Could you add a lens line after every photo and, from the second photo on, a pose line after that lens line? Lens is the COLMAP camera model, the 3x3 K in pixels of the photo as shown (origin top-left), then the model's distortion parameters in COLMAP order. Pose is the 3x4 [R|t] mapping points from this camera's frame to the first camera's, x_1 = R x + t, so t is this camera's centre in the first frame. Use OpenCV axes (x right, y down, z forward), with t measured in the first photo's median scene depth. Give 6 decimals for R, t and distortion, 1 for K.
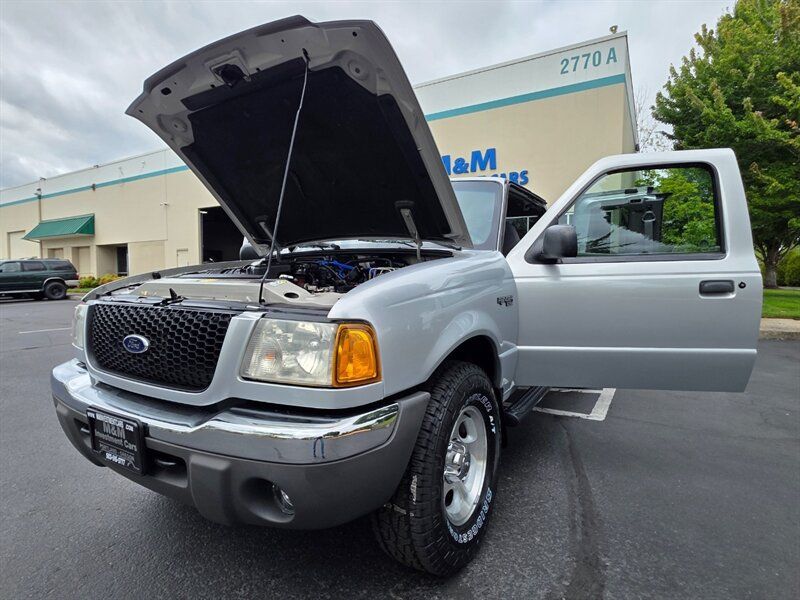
lens RADIAL K [[438.5, 0, 398.4], [0, 438.5, 303.7], [0, 0, 1]] dist [0.000905, 0.002438]
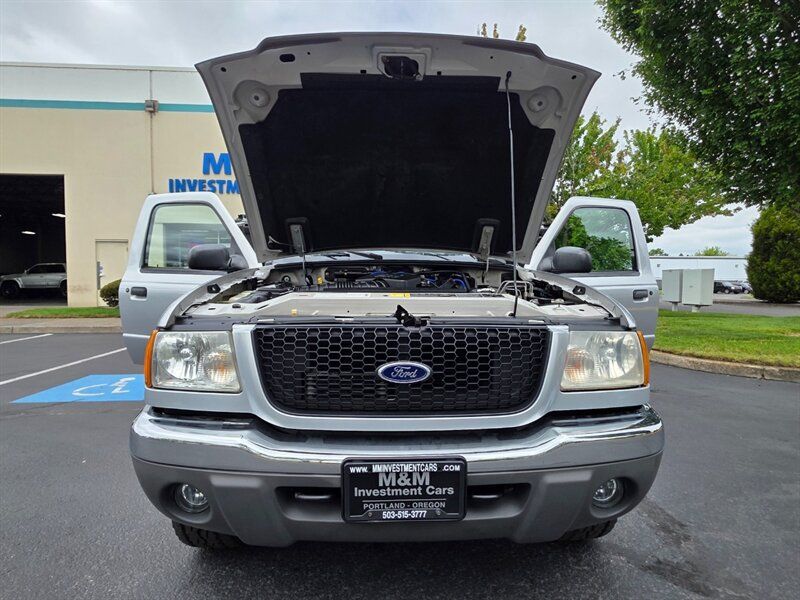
lens RADIAL K [[438.5, 0, 398.1], [0, 438.5, 303.6], [0, 0, 1]] dist [0.000905, 0.002438]
pose [[0.830579, -0.024607, 0.556356, -0.137241], [0.033083, 0.999439, -0.005186, -0.004537], [-0.555917, 0.022713, 0.830928, 0.039474]]
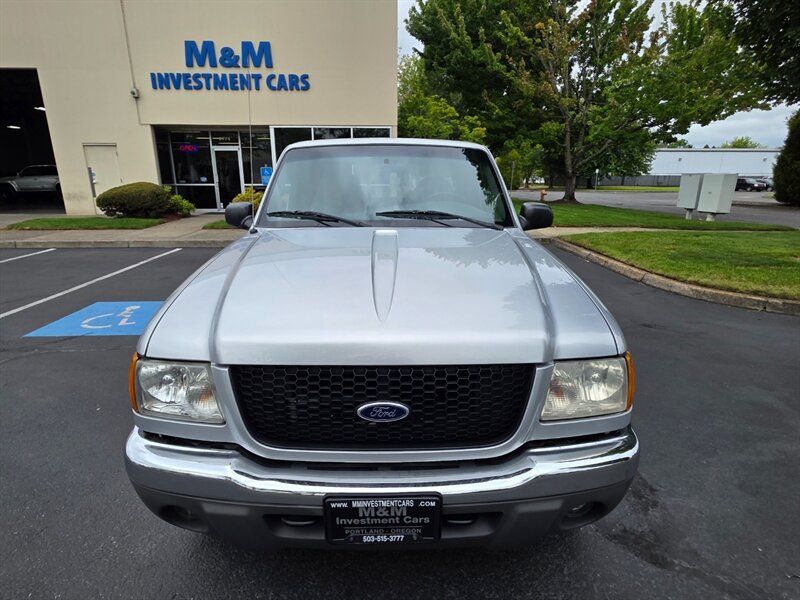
lens RADIAL K [[438.5, 0, 393.0], [0, 438.5, 304.0], [0, 0, 1]] dist [0.000905, 0.002438]
pose [[0.842616, -0.152763, 0.516392, -0.126156], [0.035536, 0.972603, 0.229738, -0.038511], [-0.537340, -0.175231, 0.824960, 0.042851]]
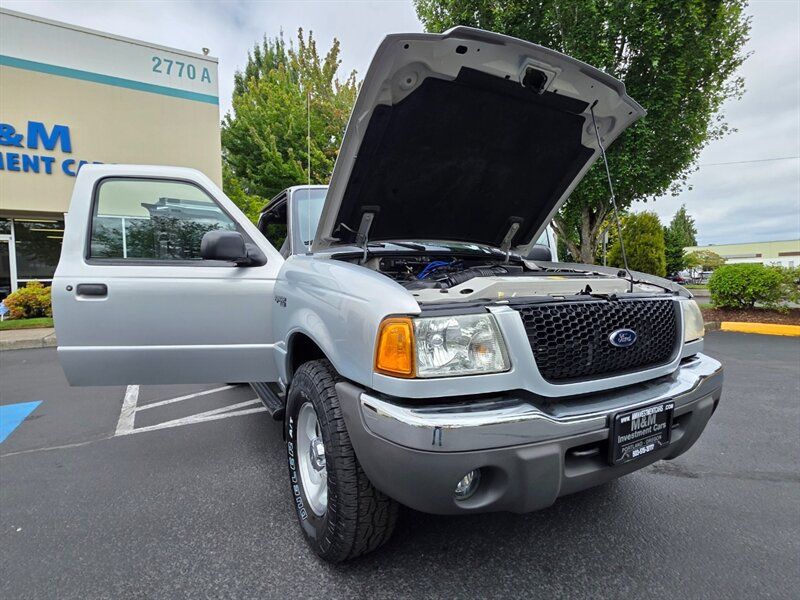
lens RADIAL K [[425.4, 0, 398.1], [0, 425.4, 303.3], [0, 0, 1]] dist [0.004072, 0.000429]
pose [[0.481339, -0.054287, 0.874852, -0.220364], [0.071695, 0.997174, 0.022432, -0.006268], [-0.873597, 0.051925, 0.483871, 0.125009]]
